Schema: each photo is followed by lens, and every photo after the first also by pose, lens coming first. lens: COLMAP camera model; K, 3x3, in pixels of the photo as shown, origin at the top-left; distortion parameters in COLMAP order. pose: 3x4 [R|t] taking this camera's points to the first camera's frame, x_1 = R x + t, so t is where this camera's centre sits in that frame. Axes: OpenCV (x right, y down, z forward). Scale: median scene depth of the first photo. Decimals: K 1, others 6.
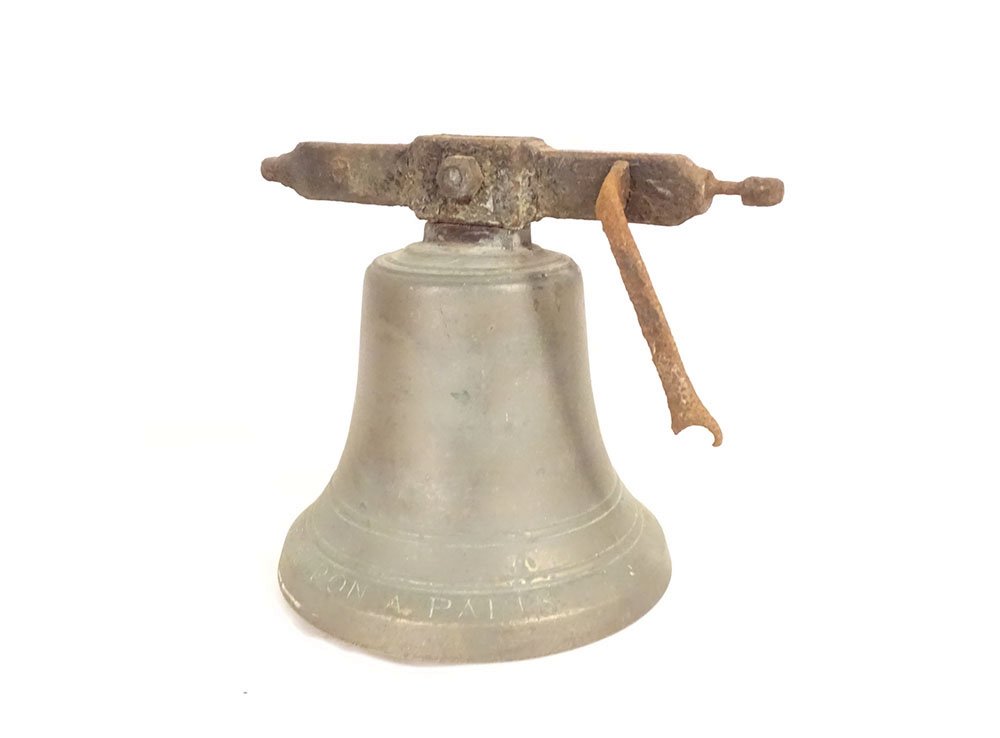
lens RADIAL K [[855.5, 0, 516.4], [0, 855.5, 386.5], [0, 0, 1]] dist [0.002044, -0.000653]
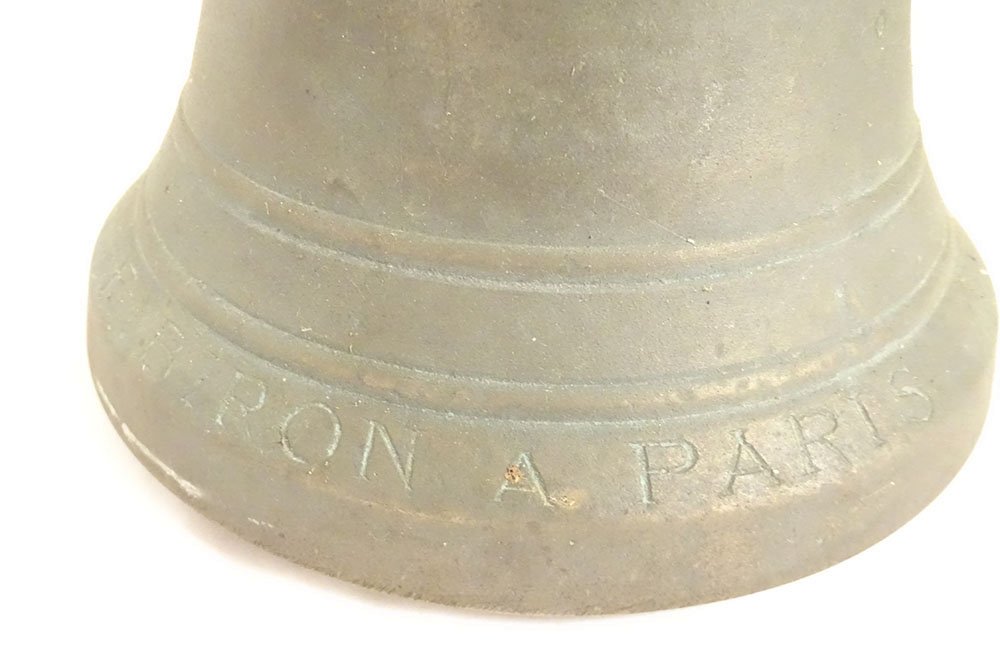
lens RADIAL K [[829.5, 0, 498.5], [0, 829.5, 355.6], [0, 0, 1]] dist [-0.005946, -0.001639]
pose [[0.964257, -0.165274, 0.207108, -0.206346], [0.072813, 0.916814, 0.392620, 0.082144], [-0.254769, -0.363507, 0.896078, 0.719388]]
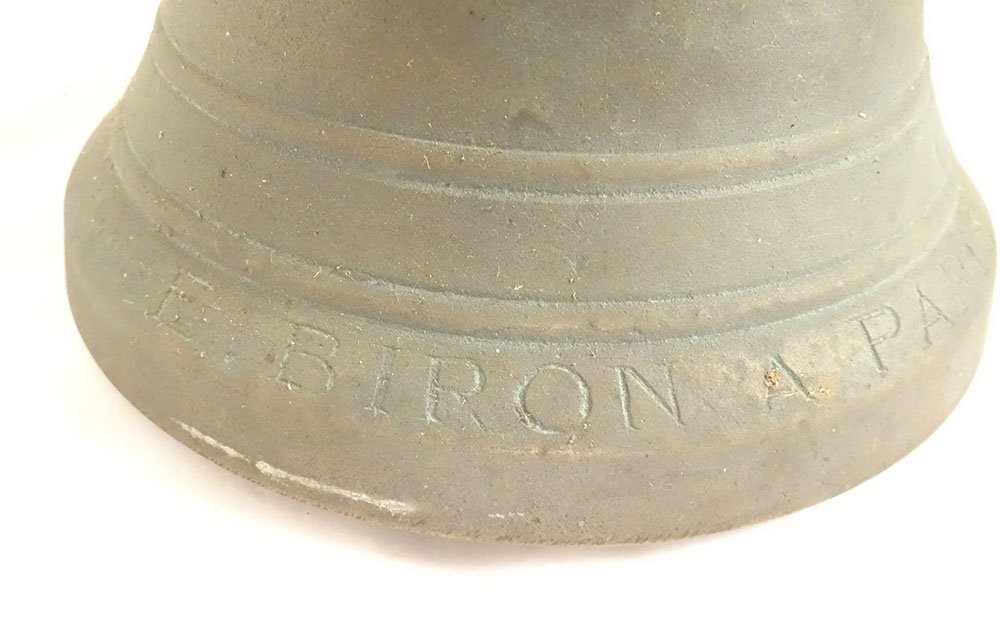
lens RADIAL K [[762.0, 0, 547.6], [0, 762.0, 329.5], [0, 0, 1]] dist [-0.003695, -0.000699]
pose [[0.776627, -0.400239, 0.486477, -0.338874], [0.153319, 0.869101, 0.470273, 0.085485], [-0.611019, -0.290640, 0.736331, 0.832714]]
